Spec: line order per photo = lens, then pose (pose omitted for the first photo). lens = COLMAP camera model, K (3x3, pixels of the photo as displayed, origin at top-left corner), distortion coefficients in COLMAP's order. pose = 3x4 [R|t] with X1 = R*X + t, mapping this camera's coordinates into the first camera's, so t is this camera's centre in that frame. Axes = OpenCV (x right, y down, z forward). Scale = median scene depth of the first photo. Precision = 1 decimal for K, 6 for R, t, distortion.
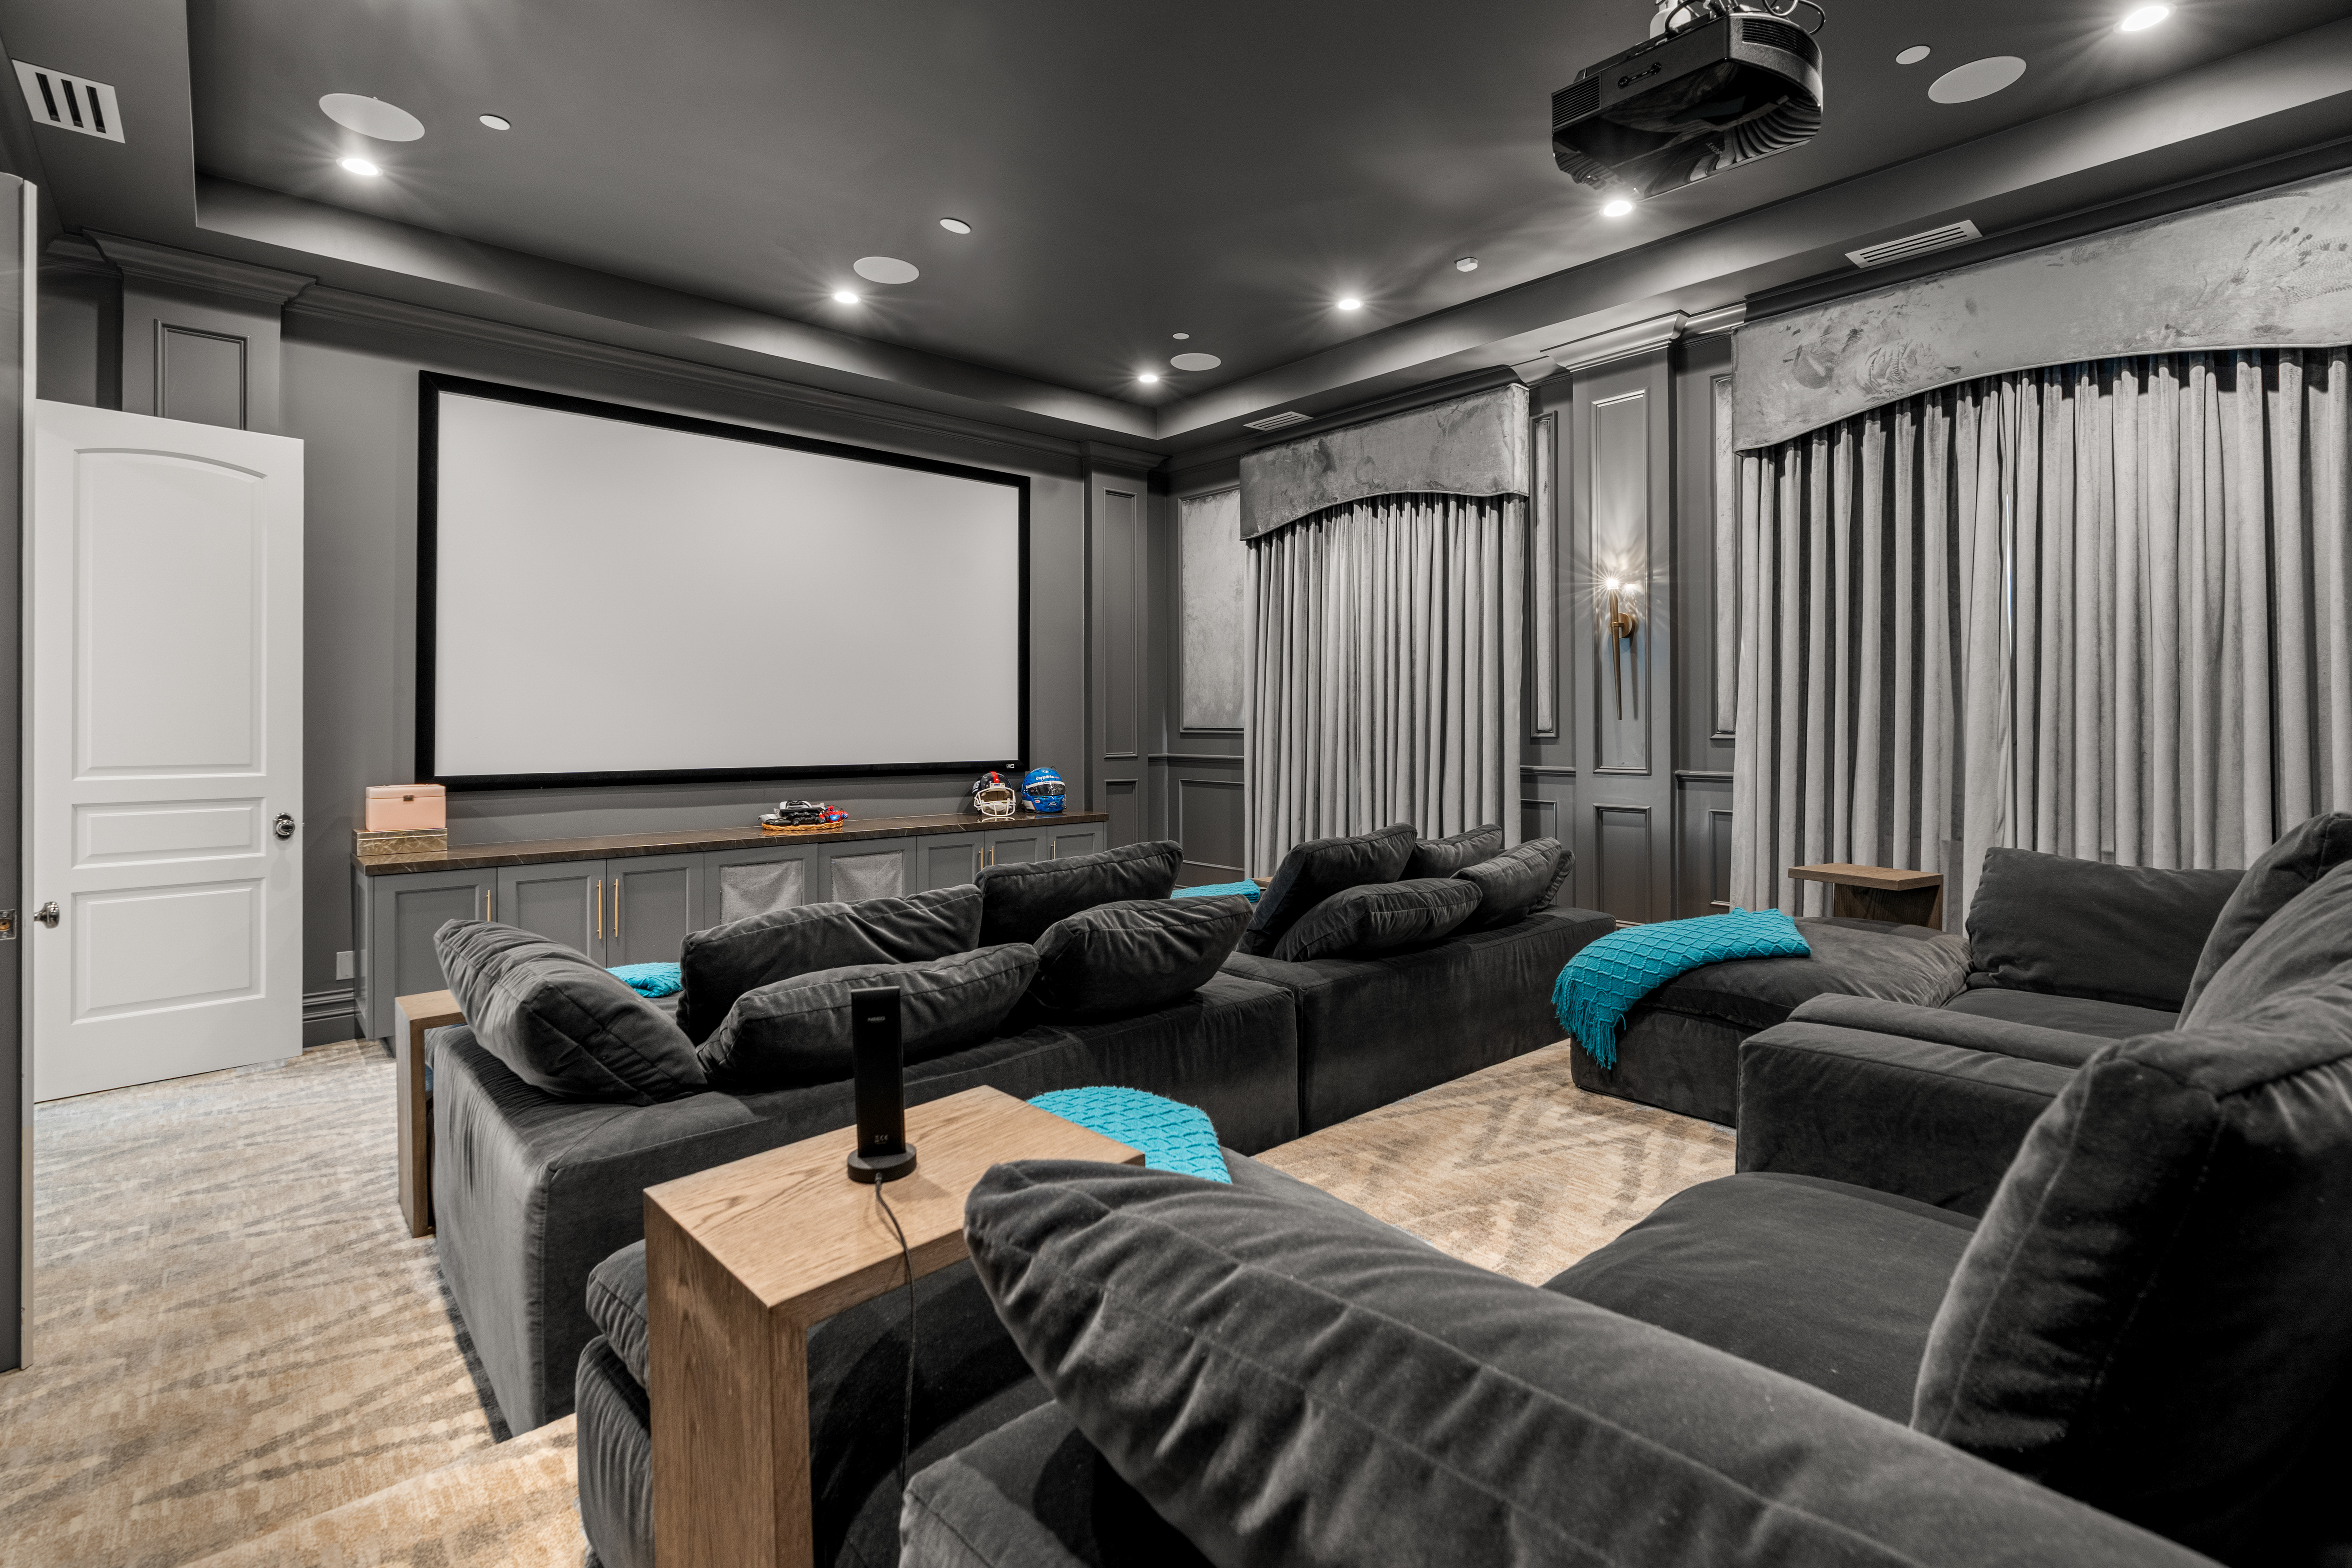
lens RADIAL K [[1018.3, 0, 1176.0], [0, 1018.3, 784.0], [0, 0, 1]] dist [-0.044372, -0.000471]
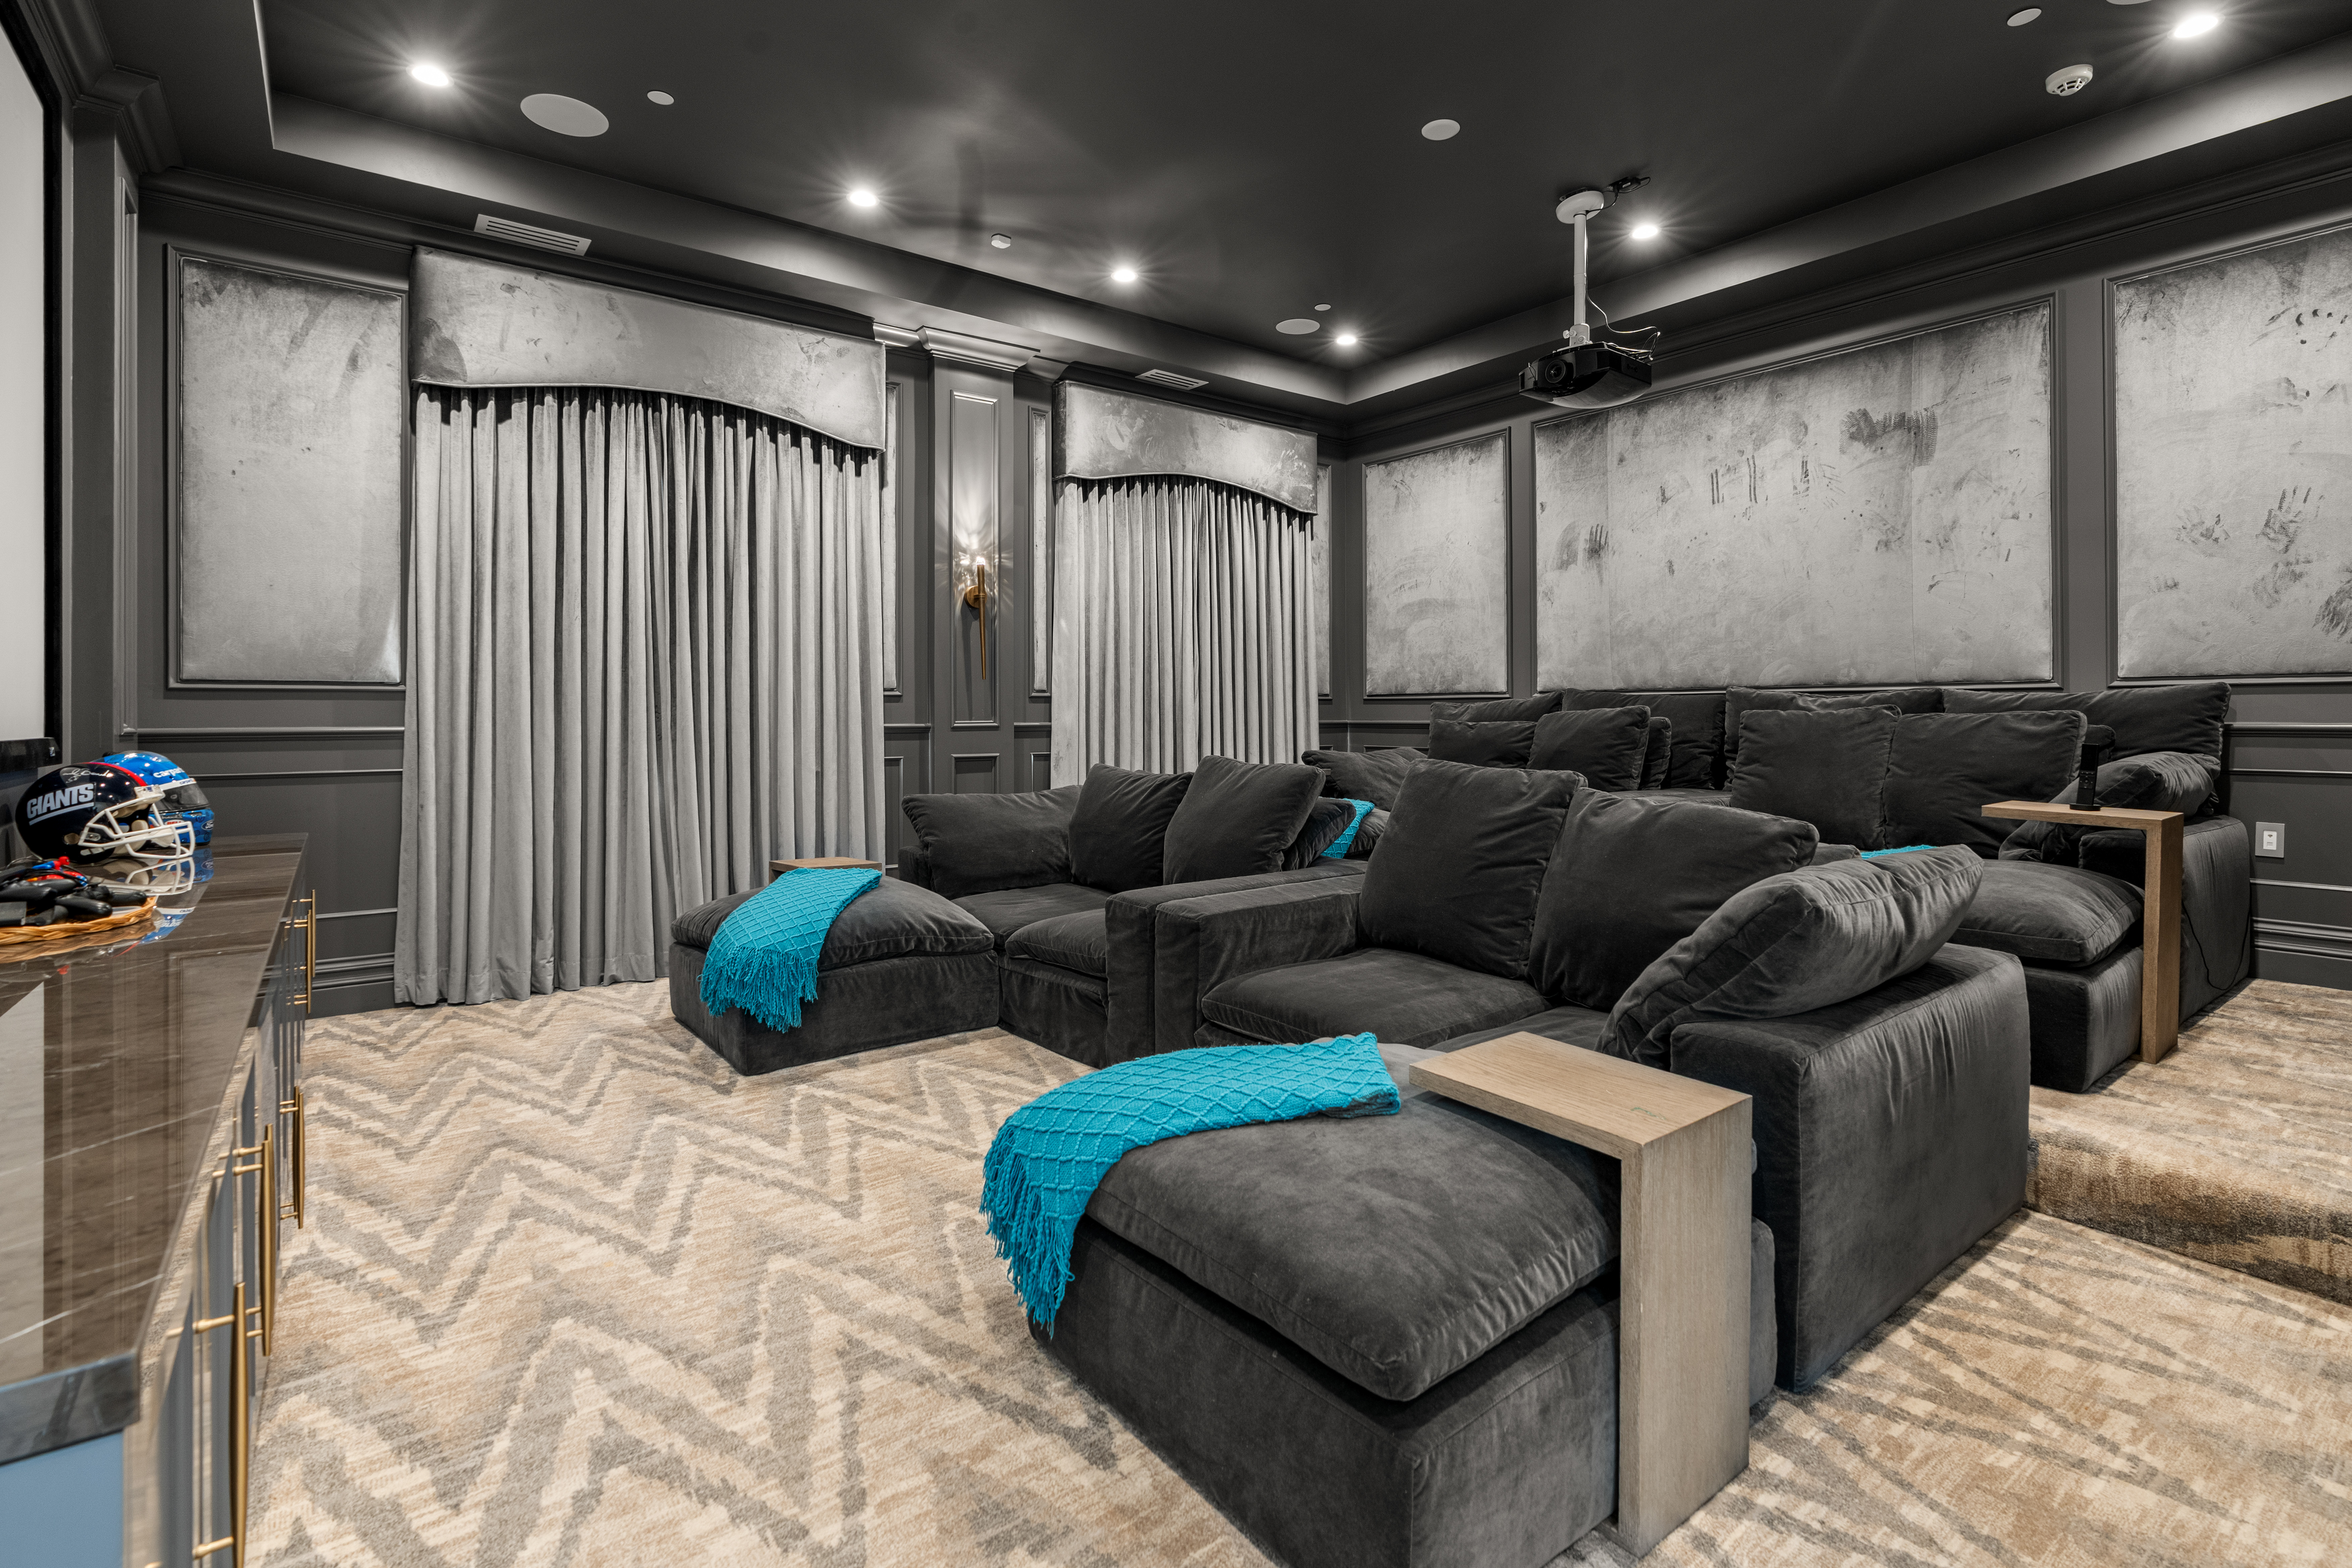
lens RADIAL K [[1089.8, 0, 1176.7], [0, 1089.8, 733.3], [0, 0, 1]] dist [-0.042955, 0.000721]
pose [[0.137846, -0.010542, 0.990398, -0.839722], [0.057632, 0.998334, 0.002605, 0.003304], [-0.988776, 0.056720, 0.138224, 0.713751]]
